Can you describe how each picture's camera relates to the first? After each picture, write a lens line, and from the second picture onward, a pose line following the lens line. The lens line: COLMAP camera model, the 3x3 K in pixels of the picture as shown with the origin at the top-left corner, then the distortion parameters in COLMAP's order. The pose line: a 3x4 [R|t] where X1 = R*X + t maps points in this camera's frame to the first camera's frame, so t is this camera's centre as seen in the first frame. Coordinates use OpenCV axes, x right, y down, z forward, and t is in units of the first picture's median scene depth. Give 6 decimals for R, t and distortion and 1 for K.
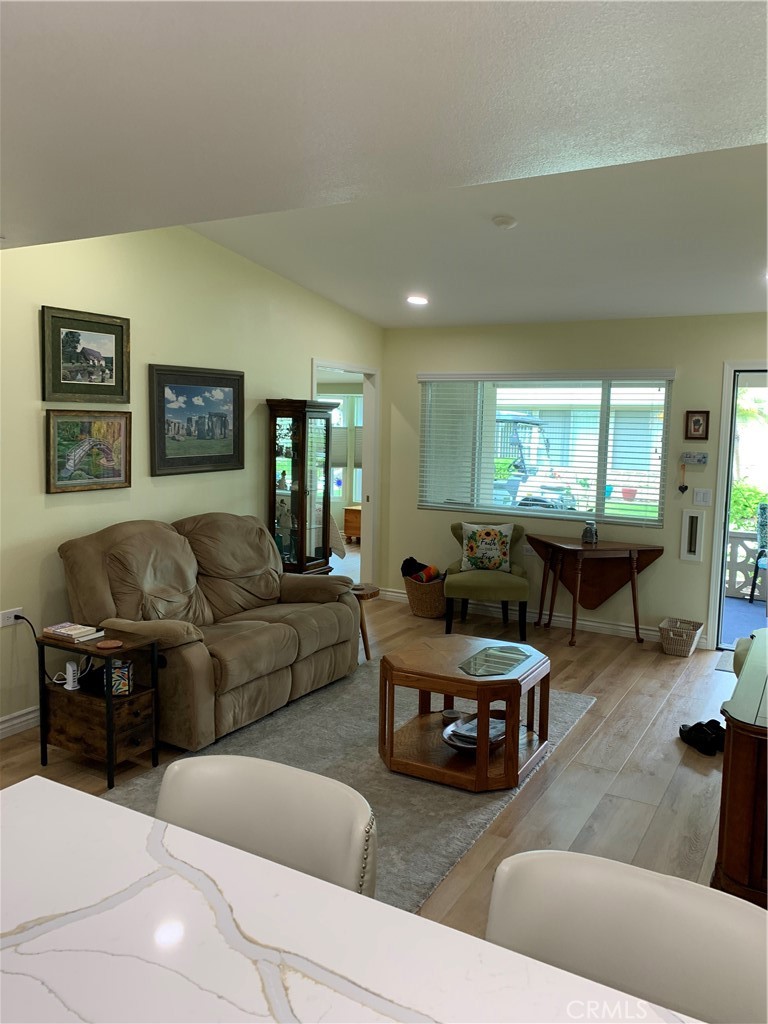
lens RADIAL K [[771.5, 0, 385.0], [0, 771.5, 509.7], [0, 0, 1]] dist [-0.007817, 0.003949]
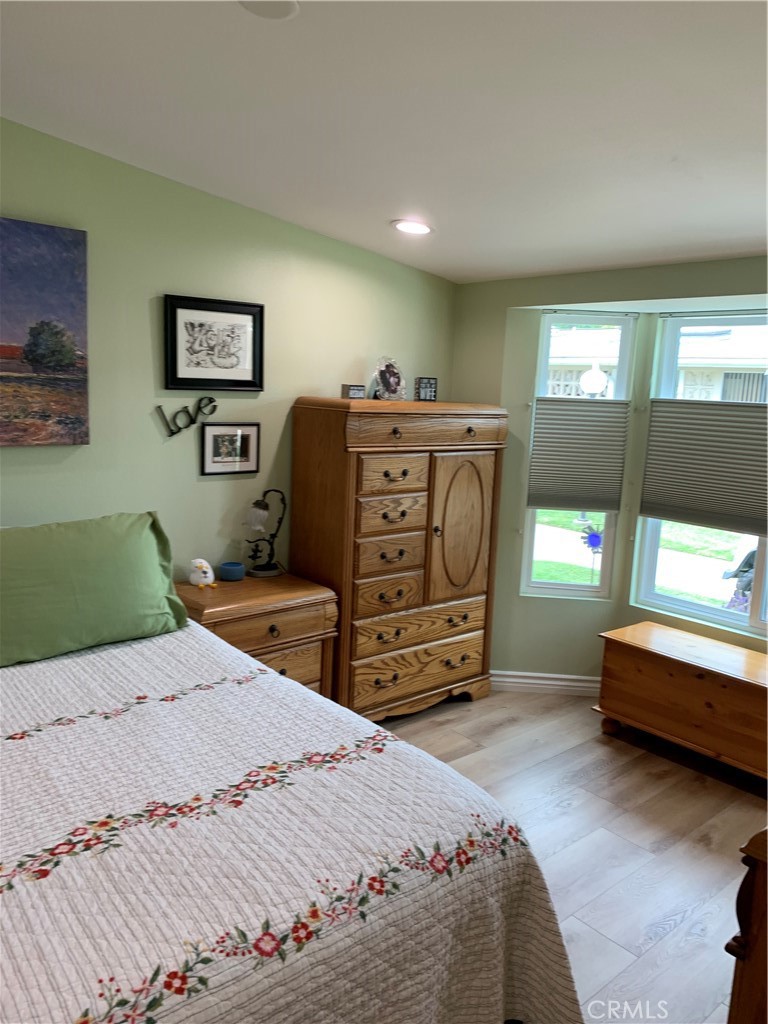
lens RADIAL K [[771.5, 0, 383.2], [0, 771.5, 512.2], [0, 0, 1]] dist [-0.007817, 0.003949]
pose [[0.943042, 0.067103, -0.325835, -0.035415], [-0.053258, 0.997265, 0.051237, -0.066942], [0.328382, -0.030966, 0.944037, 0.617279]]
